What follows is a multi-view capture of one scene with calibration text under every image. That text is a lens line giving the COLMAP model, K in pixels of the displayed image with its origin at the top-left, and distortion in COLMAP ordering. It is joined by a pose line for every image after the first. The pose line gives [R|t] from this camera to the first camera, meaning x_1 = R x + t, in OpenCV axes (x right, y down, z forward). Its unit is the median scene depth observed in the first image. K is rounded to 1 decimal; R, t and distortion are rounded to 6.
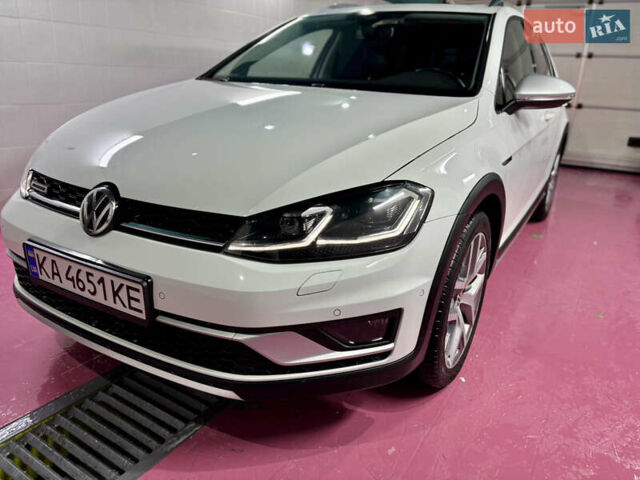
lens RADIAL K [[484.6, 0, 331.9], [0, 484.6, 240.0], [0, 0, 1]] dist [0.051752, -0.053873]
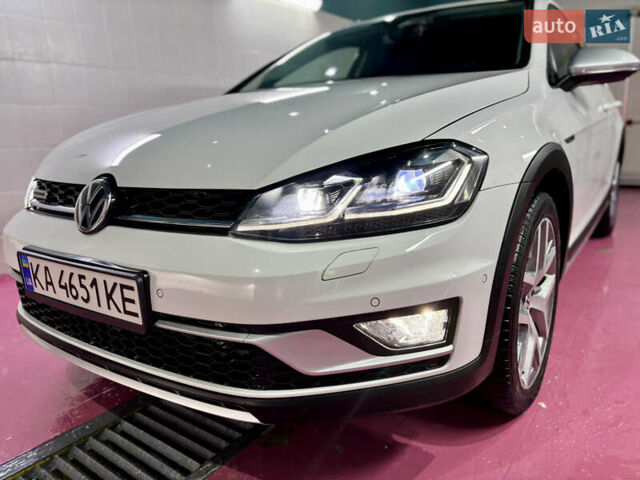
lens RADIAL K [[484.6, 0, 324.7], [0, 484.6, 238.2], [0, 0, 1]] dist [0.051752, -0.053873]
pose [[0.993672, -0.061082, -0.094259, 0.008586], [0.049939, 0.991951, -0.116361, 0.115097], [0.100608, 0.110918, 0.988724, 0.180569]]
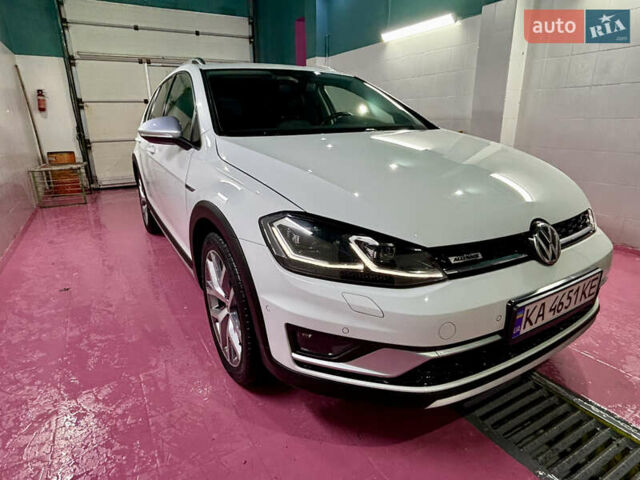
lens RADIAL K [[373.2, 0, 316.8], [0, 373.2, 237.3], [0, 0, 1]] dist [-0.000496, -0.003089]
pose [[0.488013, -0.315189, 0.813940, -1.410909], [0.321764, 0.931812, 0.167914, -0.384666], [-0.811364, 0.179952, 0.556153, 0.909522]]
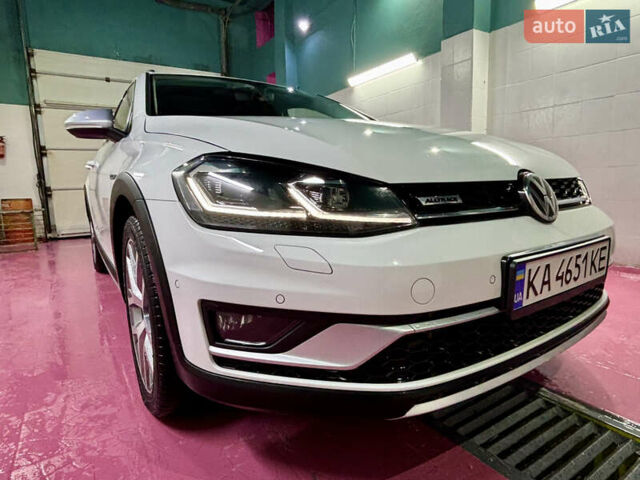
lens RADIAL K [[373.2, 0, 316.1], [0, 373.2, 236.5], [0, 0, 1]] dist [-0.000496, -0.003089]
pose [[0.440644, -0.183173, 0.878795, -1.253589], [0.341916, 0.939414, 0.024366, -0.146667], [-0.830016, 0.289738, 0.476577, 0.996294]]
